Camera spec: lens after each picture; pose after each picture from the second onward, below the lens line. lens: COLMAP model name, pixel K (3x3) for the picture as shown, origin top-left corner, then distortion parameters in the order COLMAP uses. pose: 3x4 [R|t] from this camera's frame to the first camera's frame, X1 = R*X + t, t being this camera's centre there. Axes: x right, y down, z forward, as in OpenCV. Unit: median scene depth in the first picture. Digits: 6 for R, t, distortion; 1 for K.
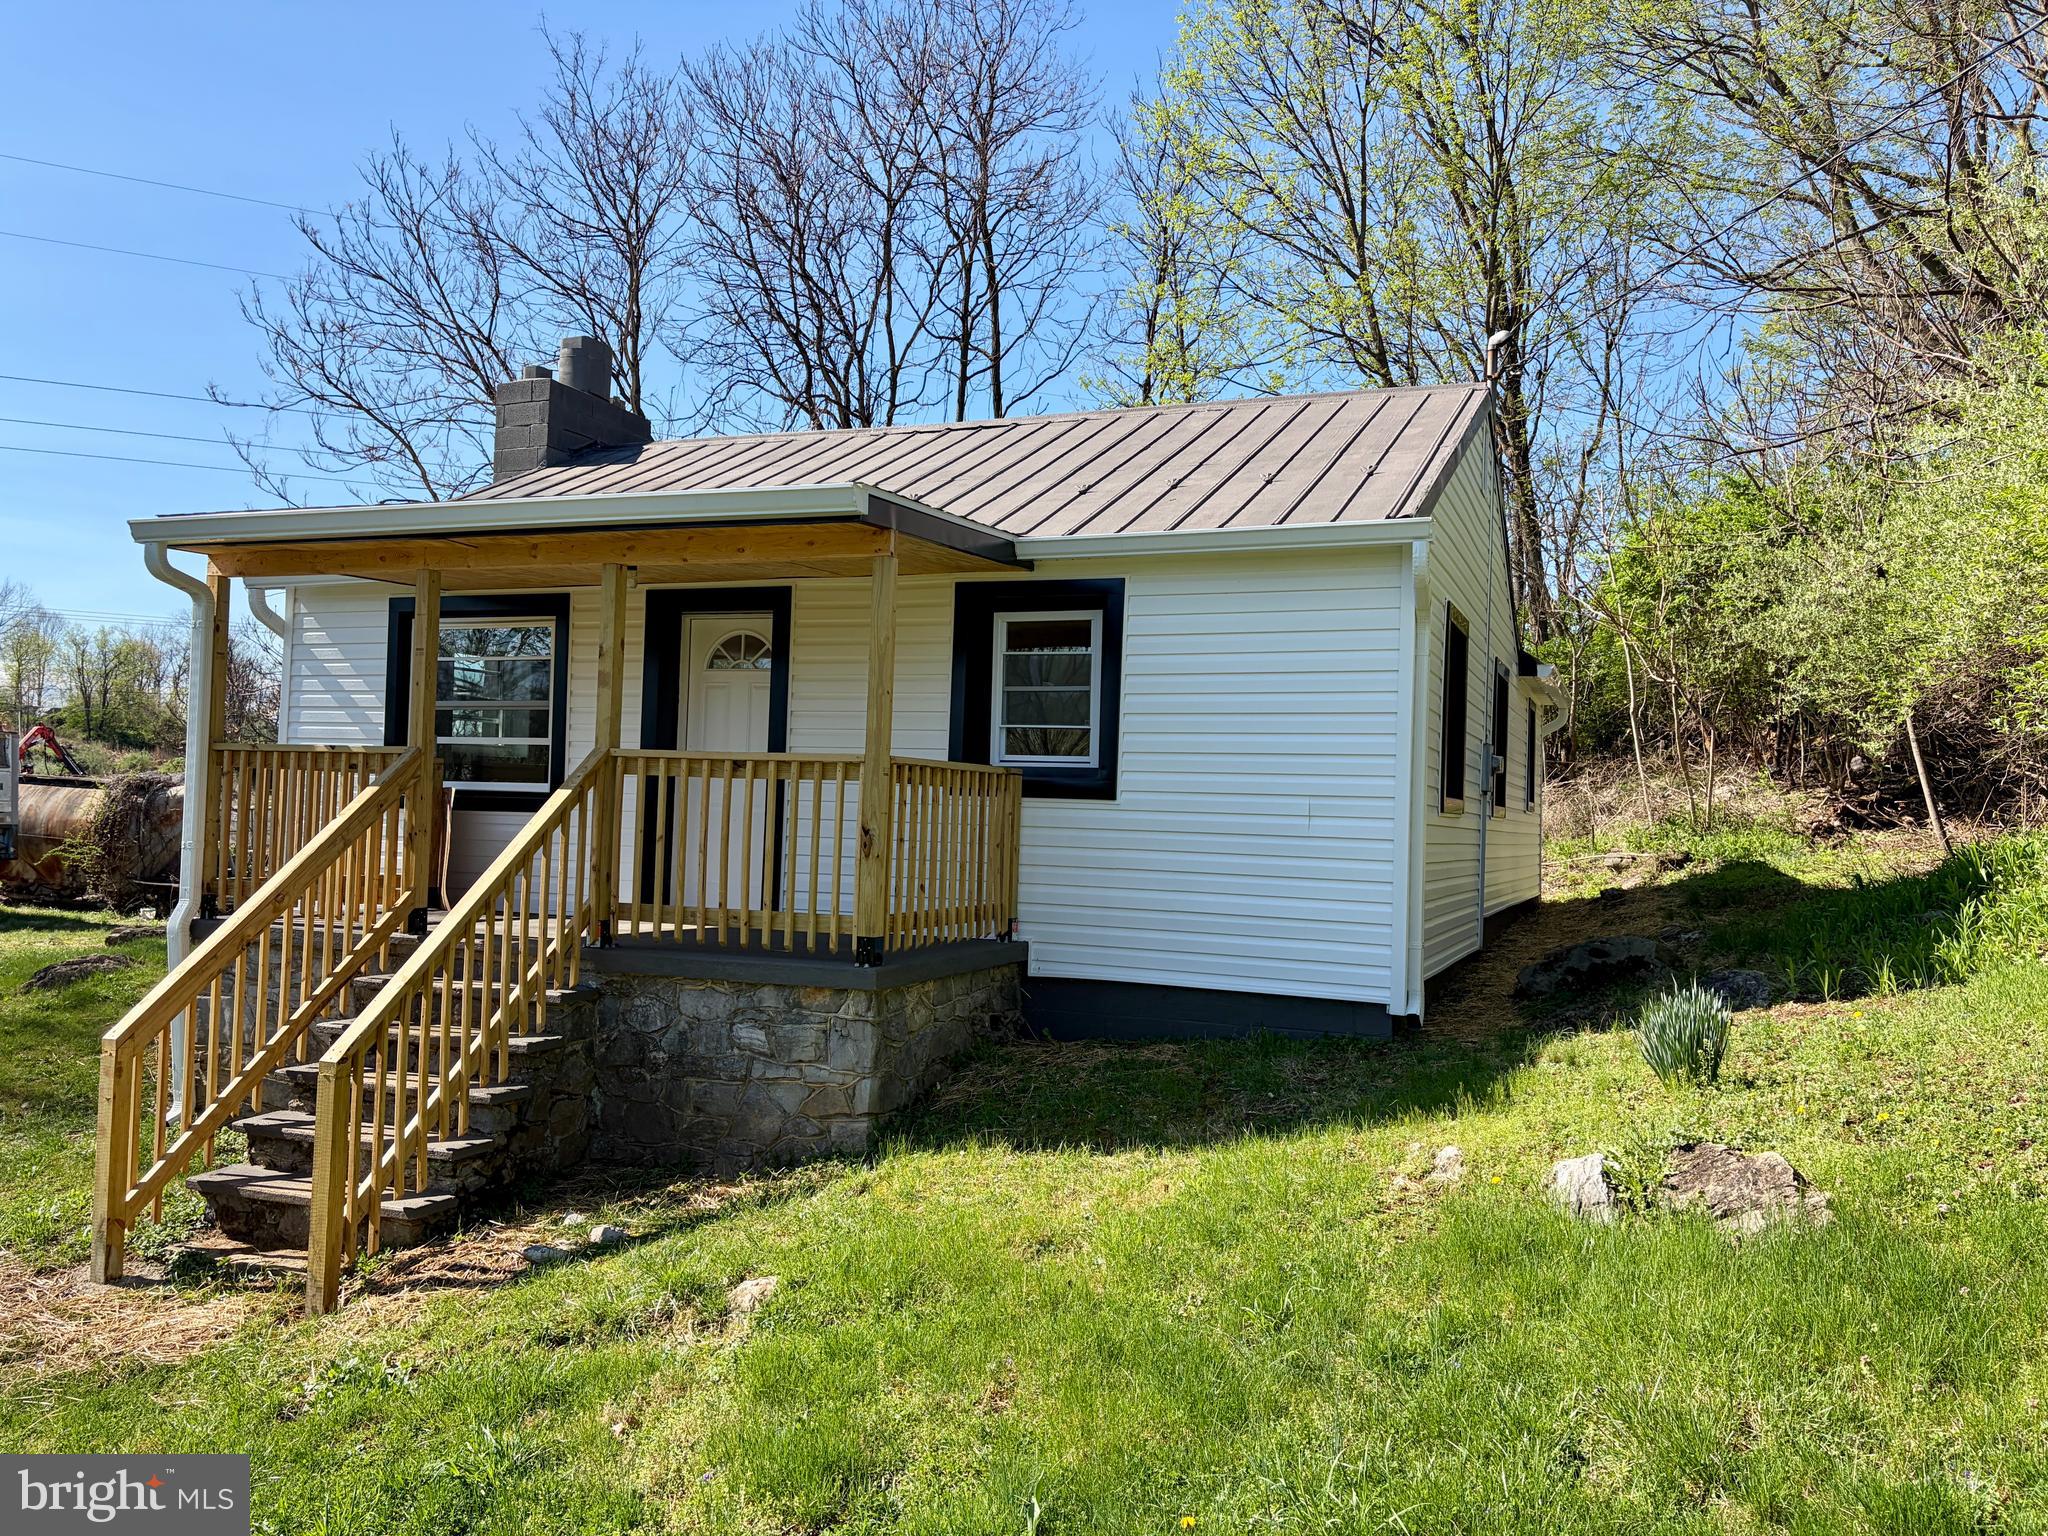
lens RADIAL K [[1542.9, 0, 1020.3], [0, 1542.9, 782.7], [0, 0, 1]] dist [0.065164, -0.089768]
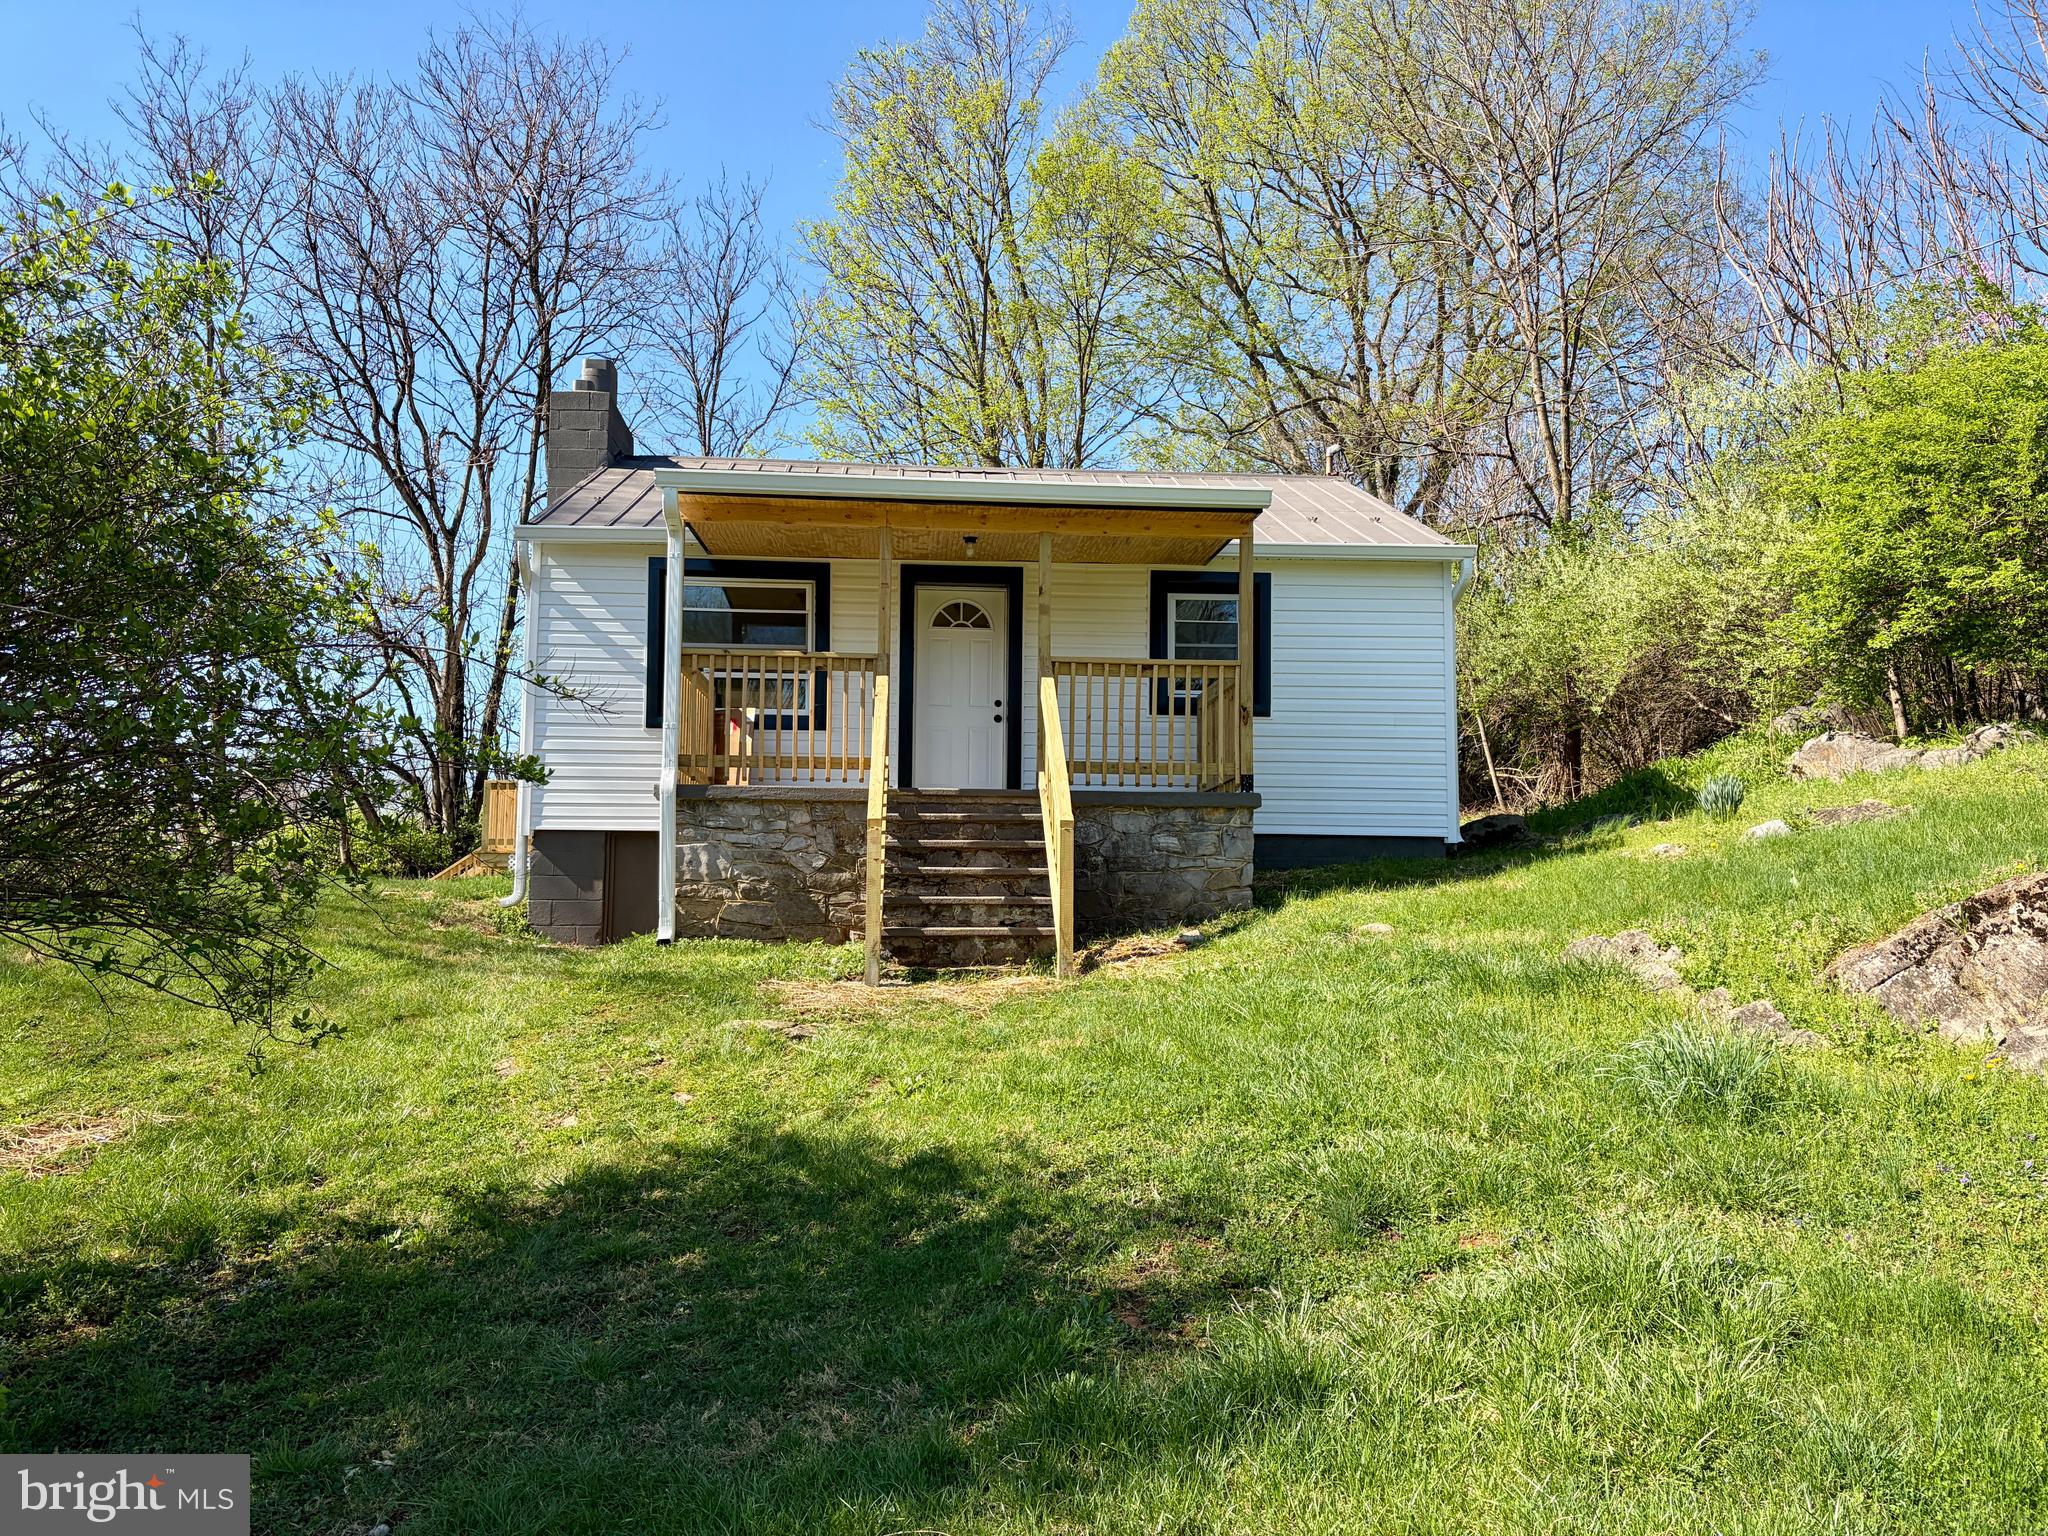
lens RADIAL K [[1558.3, 0, 1023.2], [0, 1558.3, 808.1], [0, 0, 1]] dist [0.041688, -0.099481]
pose [[0.898407, 0.011028, 0.439025, -0.825593], [0.008864, 0.999026, -0.043233, 0.164363], [-0.439074, 0.042732, 0.897434, -0.279174]]
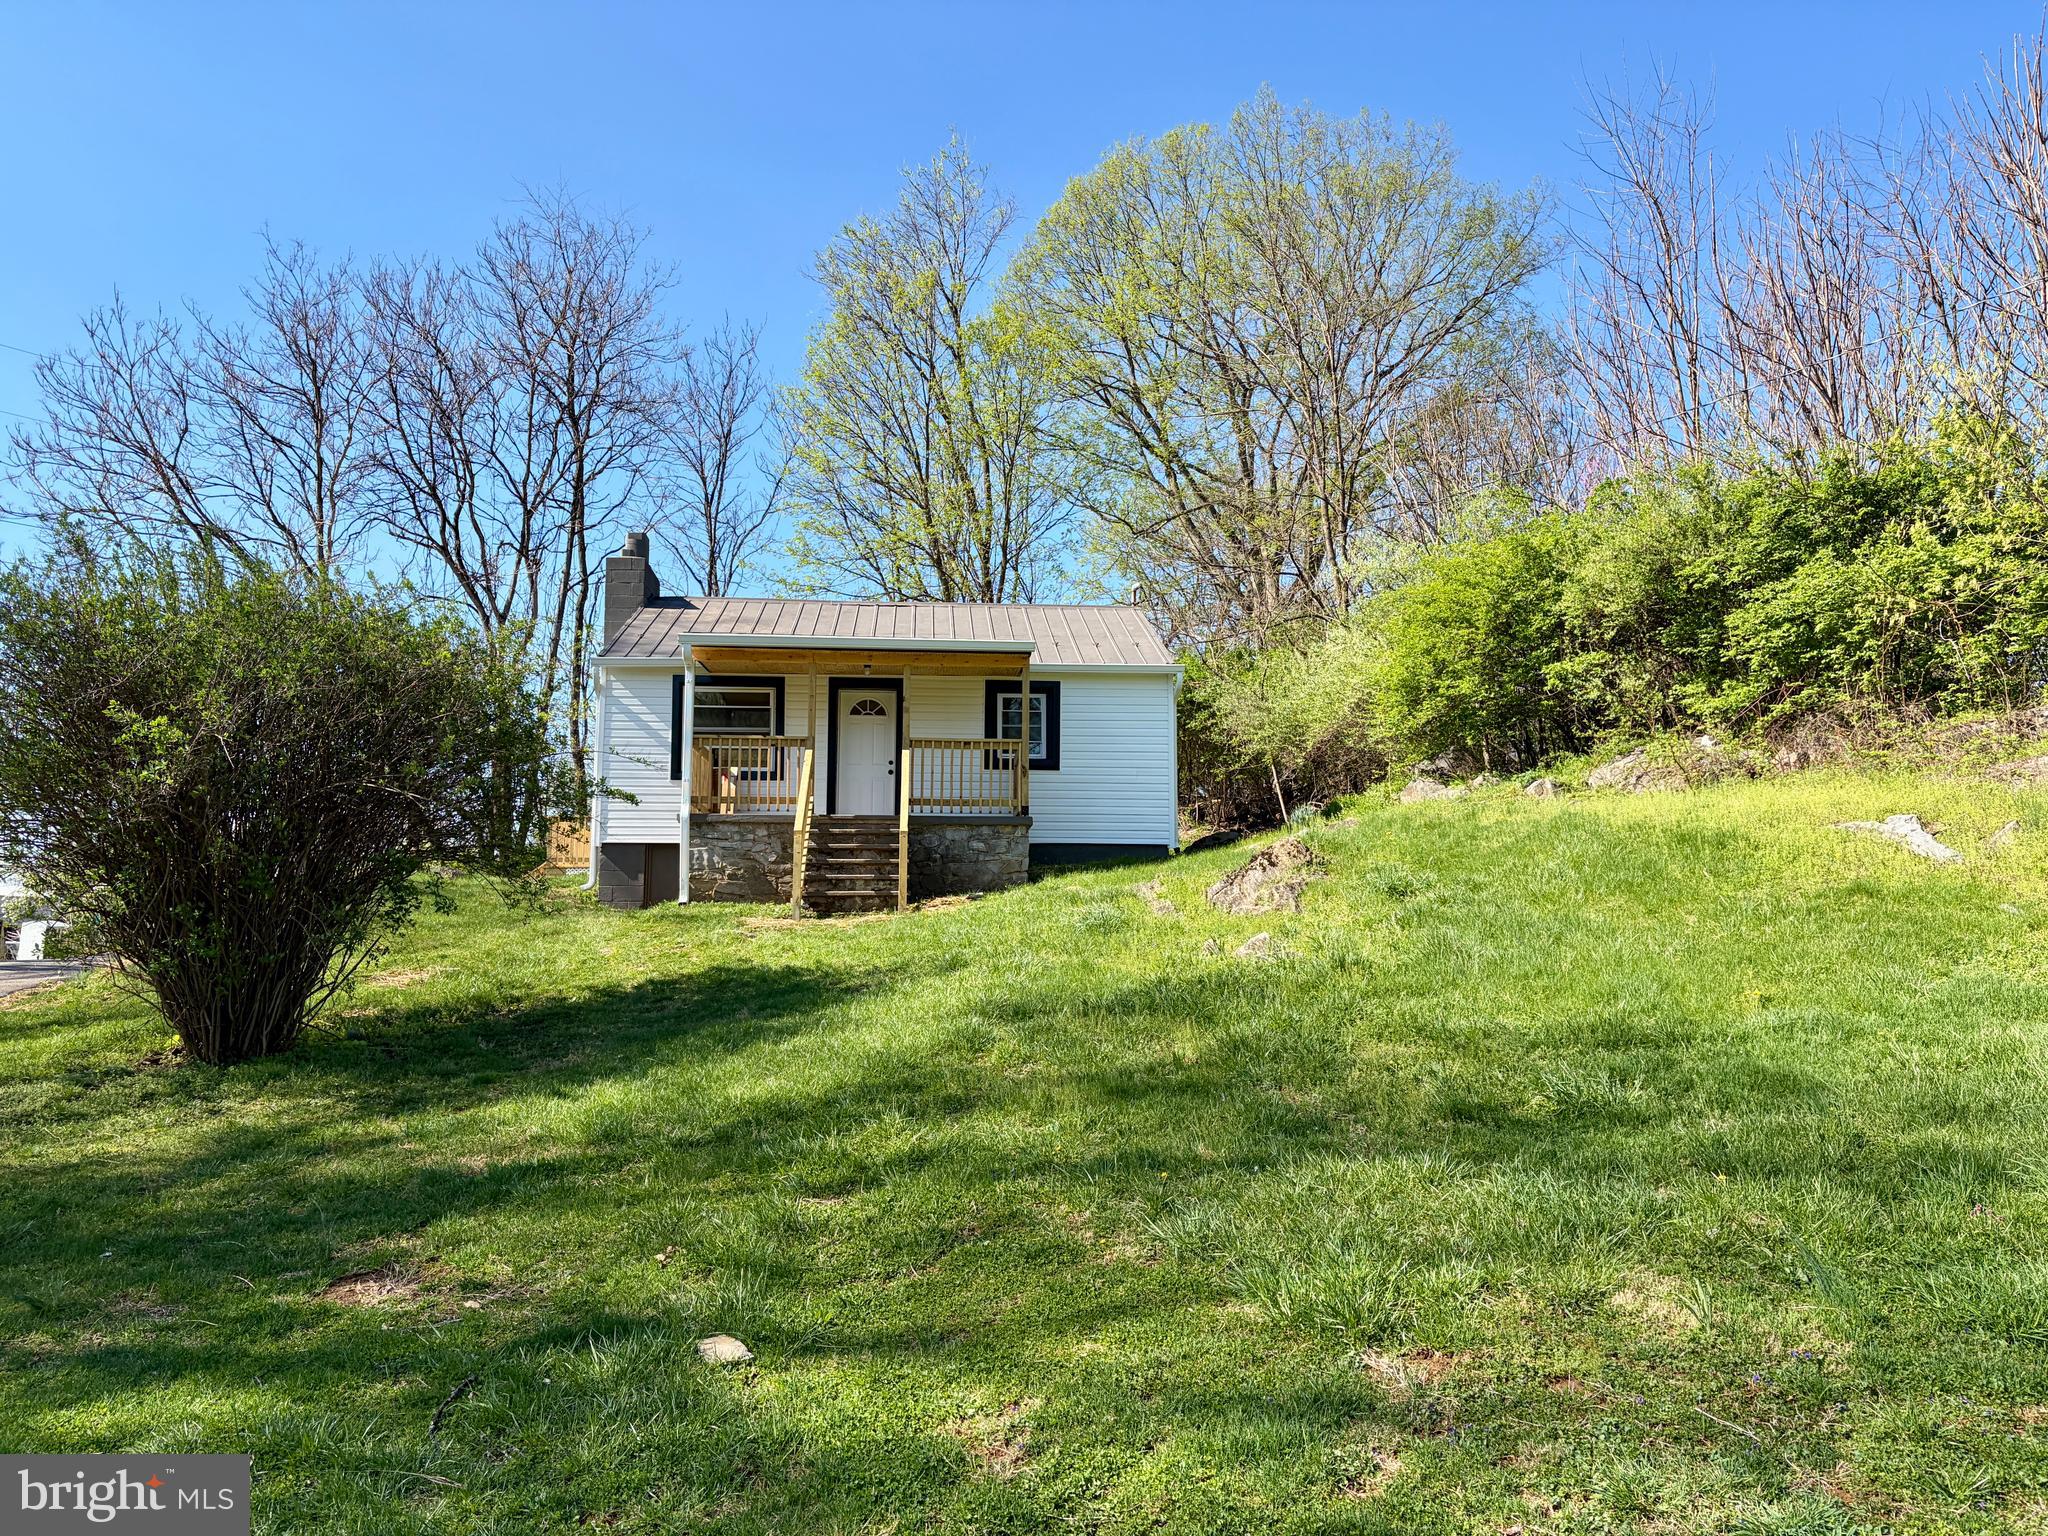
lens RADIAL K [[1542.9, 0, 1020.3], [0, 1542.9, 782.7], [0, 0, 1]] dist [0.065164, -0.089768]
pose [[0.900498, 0.023514, 0.434225, -1.047425], [0.014578, 0.996343, -0.084186, 0.234009], [-0.434616, 0.082139, 0.896862, -1.166827]]
